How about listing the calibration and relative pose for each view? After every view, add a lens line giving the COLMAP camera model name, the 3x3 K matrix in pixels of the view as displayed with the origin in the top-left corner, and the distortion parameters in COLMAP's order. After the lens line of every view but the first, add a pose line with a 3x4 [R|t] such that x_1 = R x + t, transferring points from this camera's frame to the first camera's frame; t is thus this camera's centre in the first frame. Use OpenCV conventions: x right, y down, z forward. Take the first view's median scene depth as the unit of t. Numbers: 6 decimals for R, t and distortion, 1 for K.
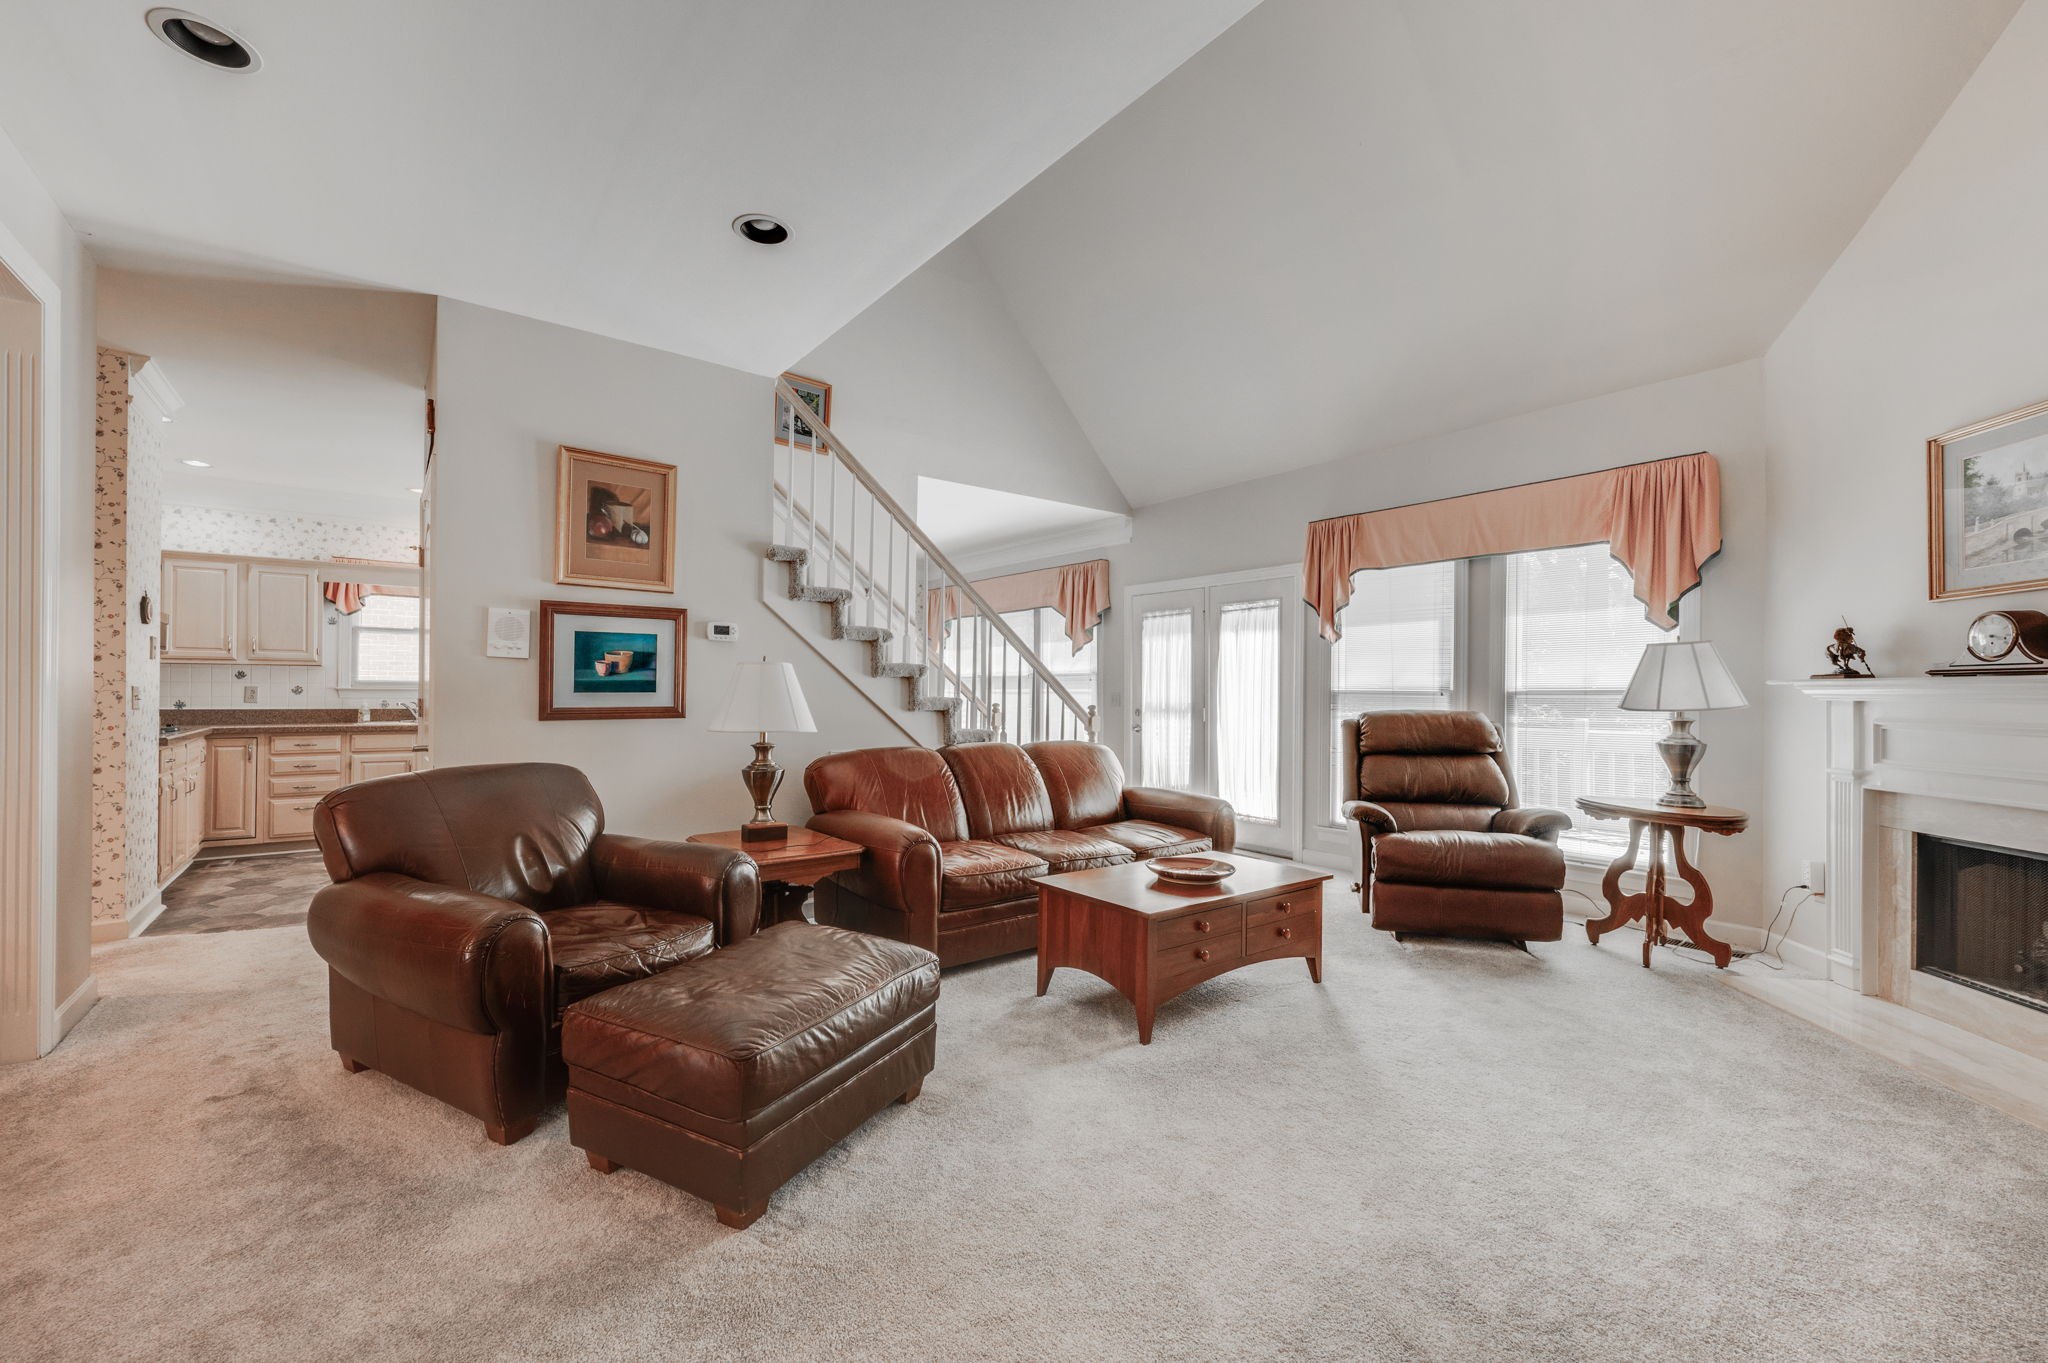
lens RADIAL K [[834.7, 0, 966.2], [0, 834.7, 693.5], [0, 0, 1]] dist [-0.005170, 0.000498]
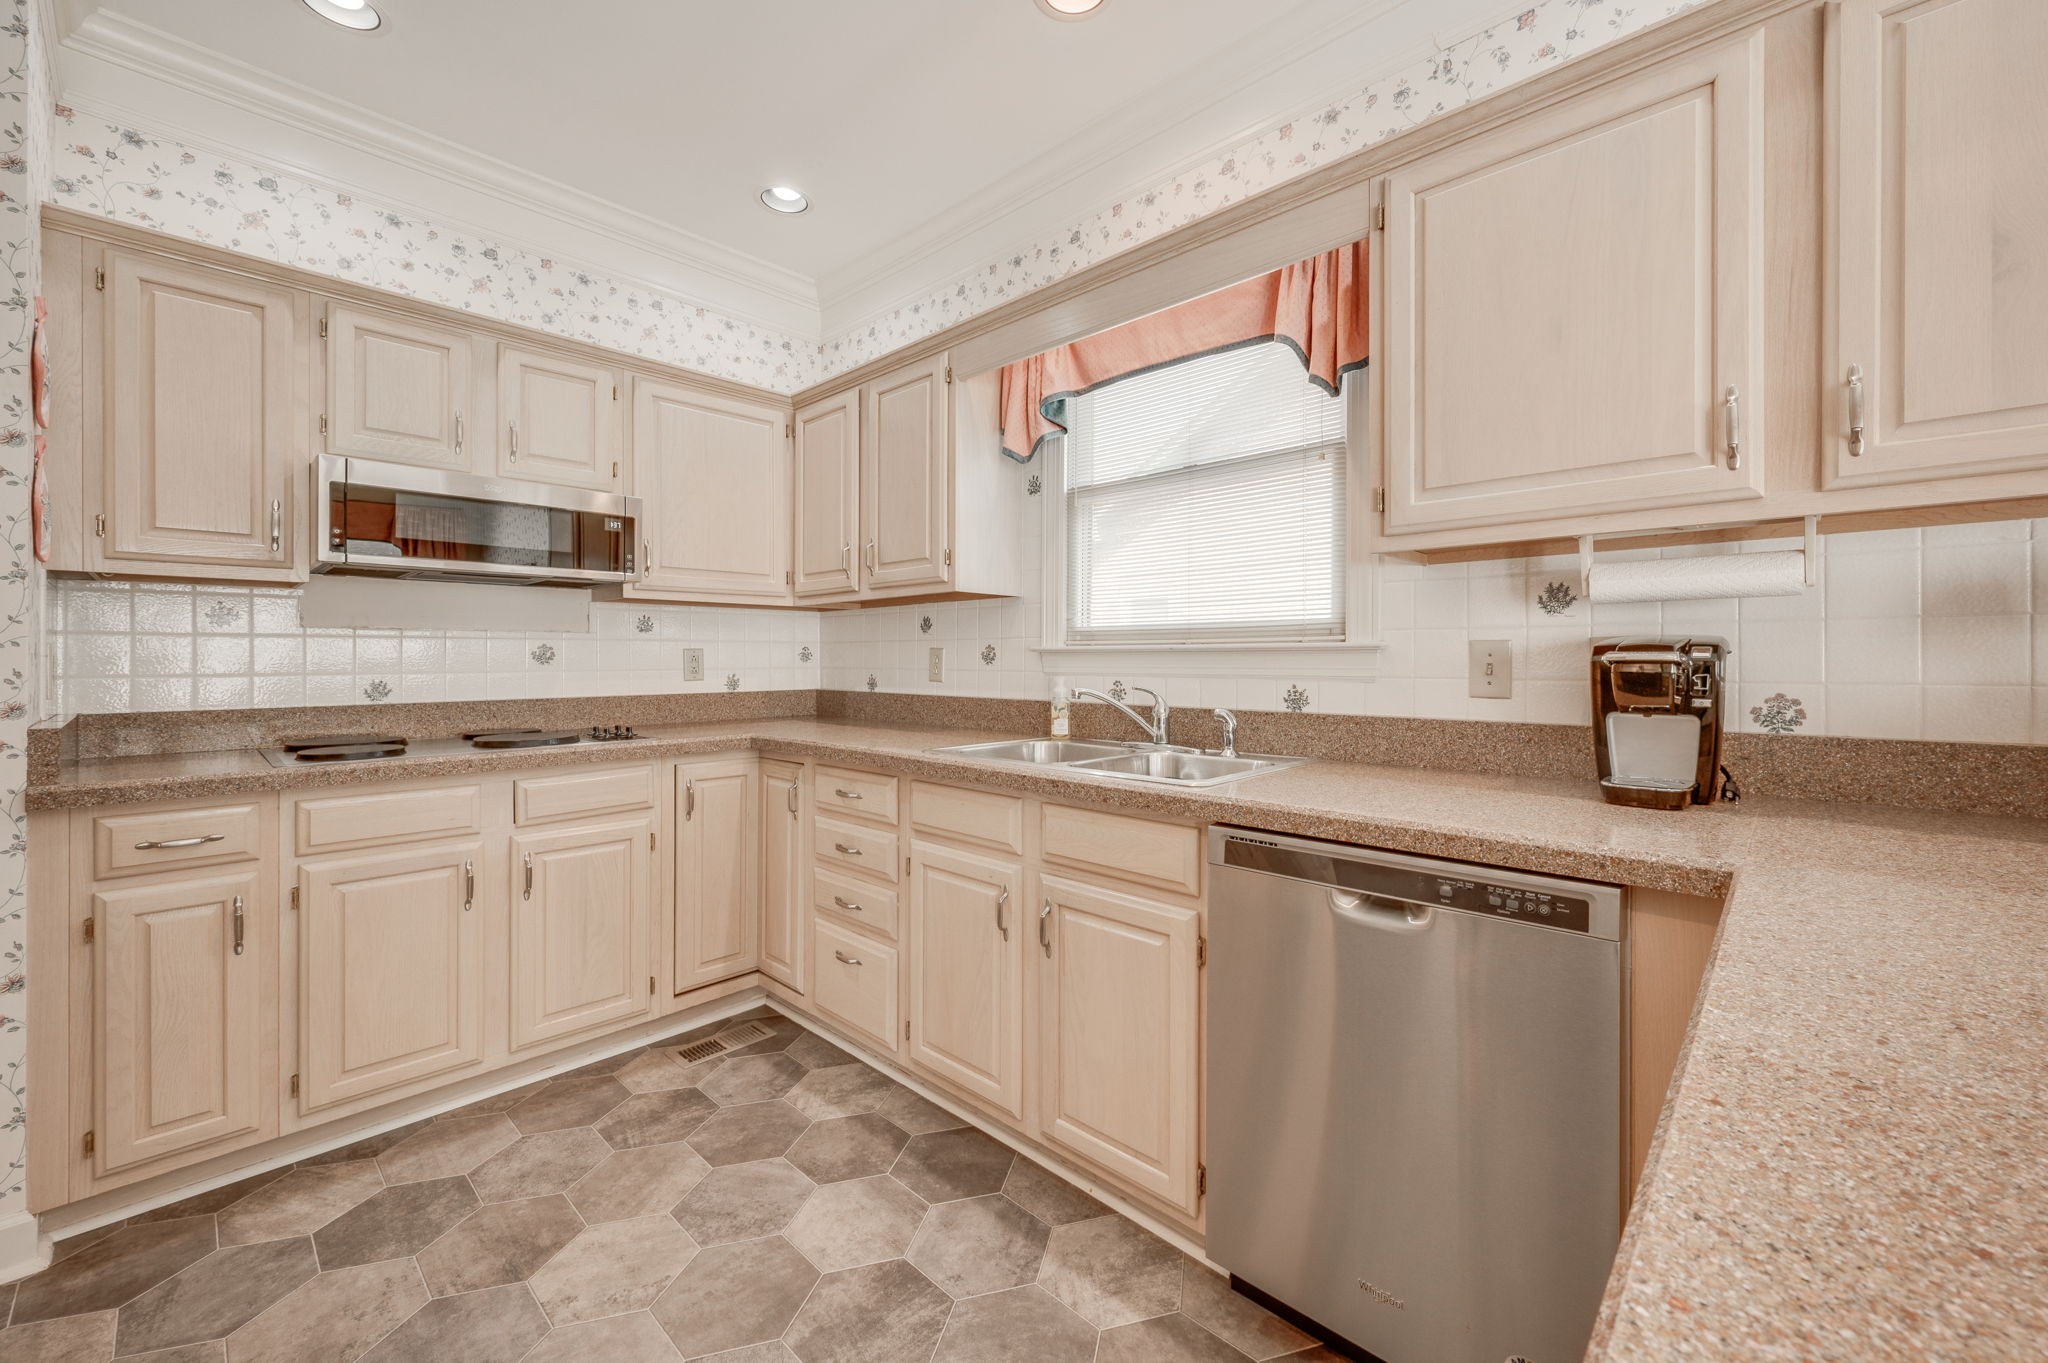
lens RADIAL K [[834.7, 0, 1053.3], [0, 834.7, 658.8], [0, 0, 1]] dist [-0.005170, 0.000498]
pose [[0.223223, -0.005931, -0.974749, -0.576124], [0.000455, 0.999982, -0.005981, 0.000851], [0.974767, 0.000892, 0.223221, 1.548261]]
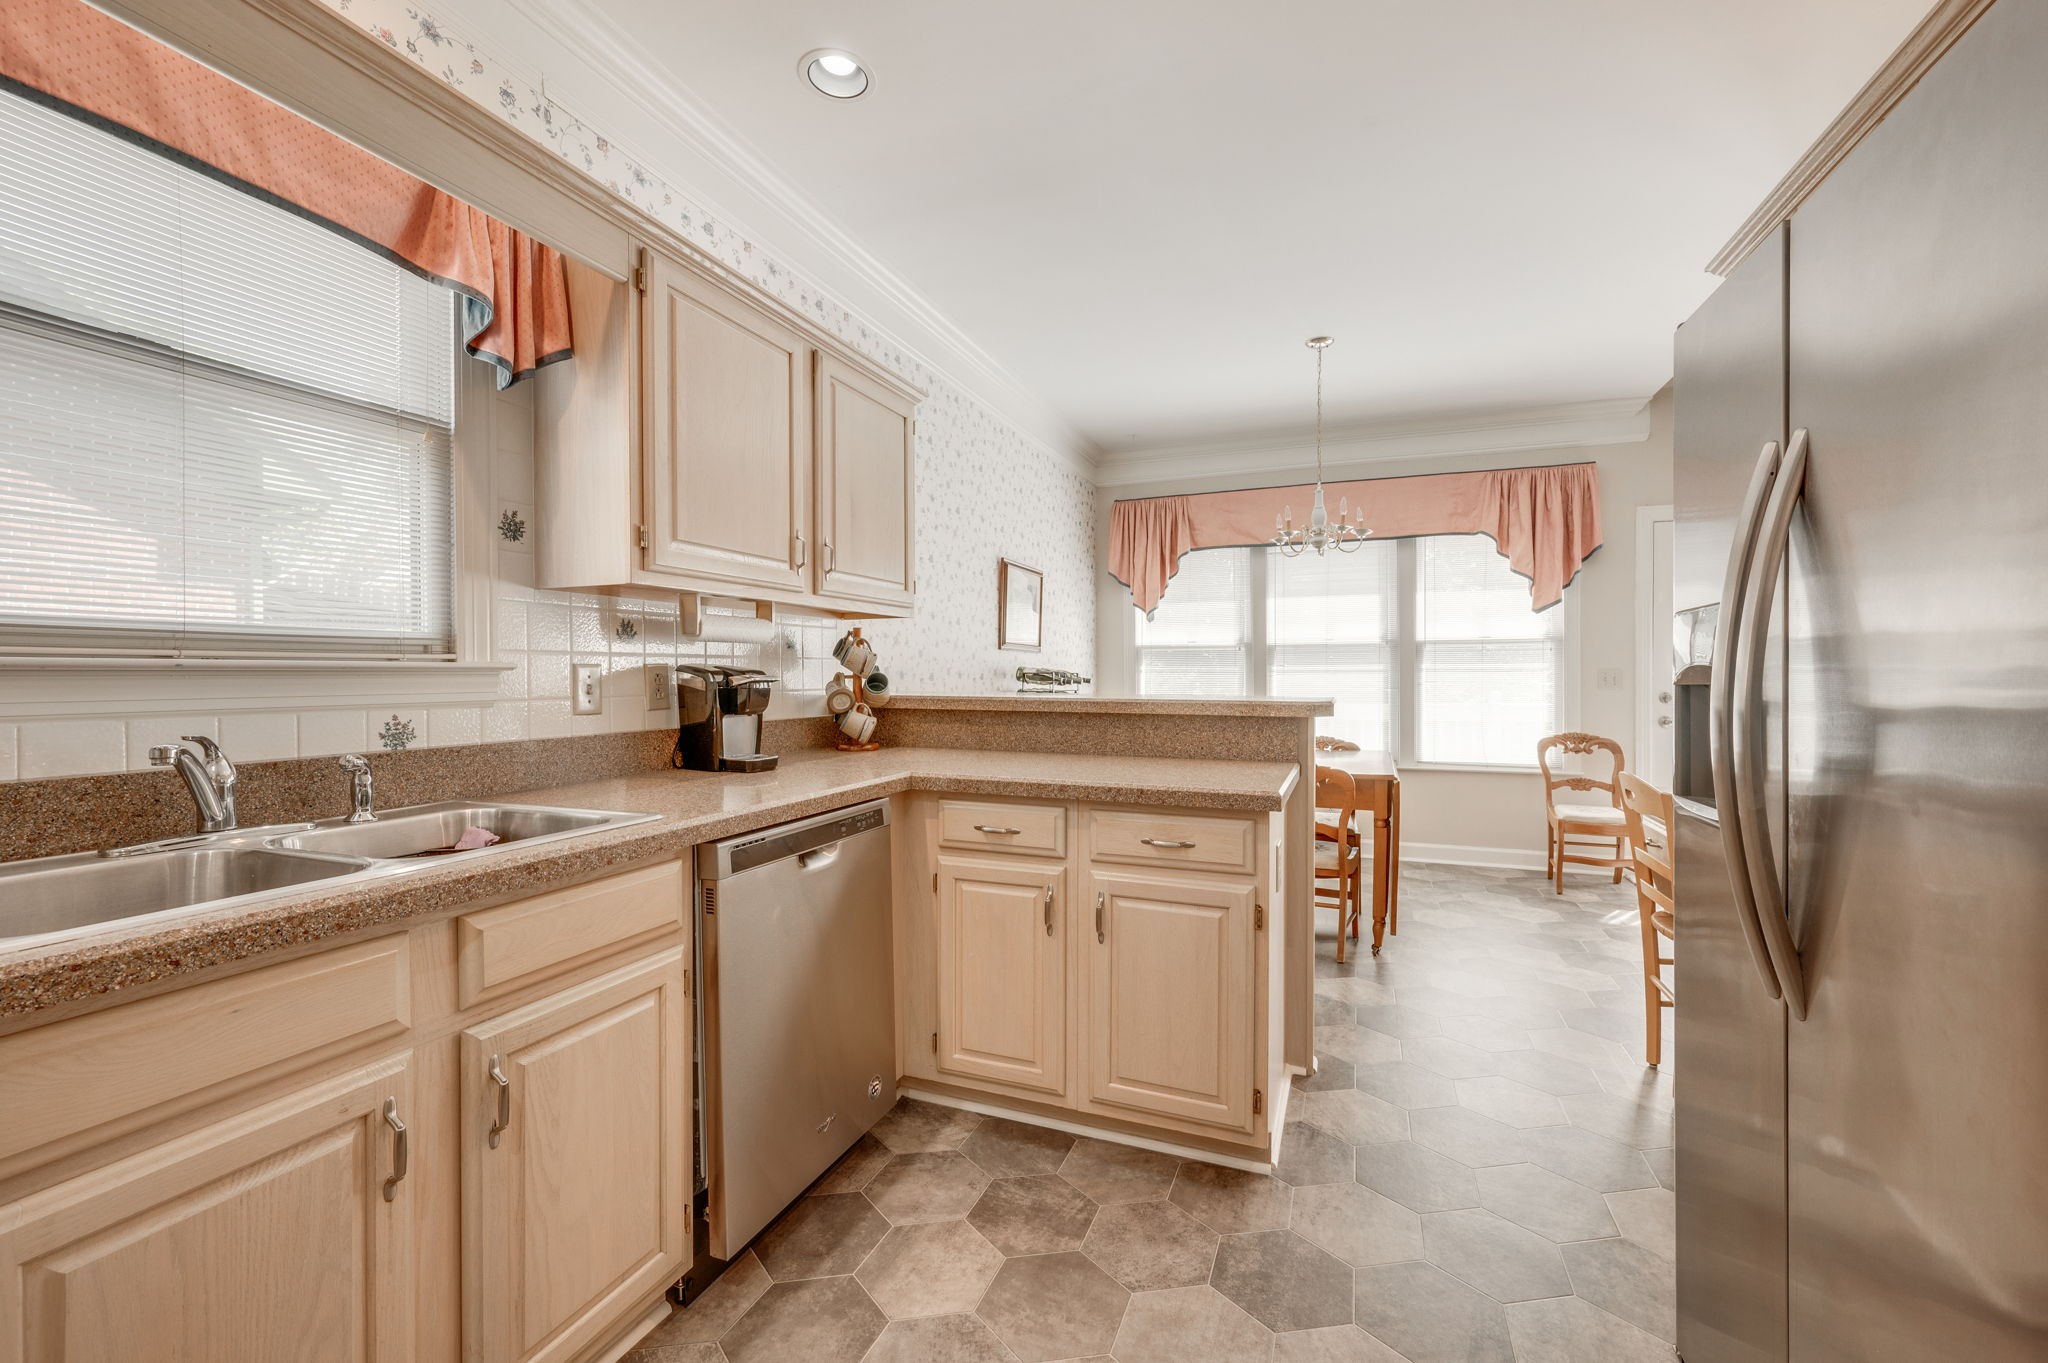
lens RADIAL K [[834.7, 0, 997.0], [0, 834.7, 684.1], [0, 0, 1]] dist [-0.005170, 0.000498]
pose [[0.835680, -0.014234, 0.549032, -1.057760], [0.008494, 0.999879, 0.012994, -0.003826], [-0.549151, -0.006196, 0.835701, 1.295676]]
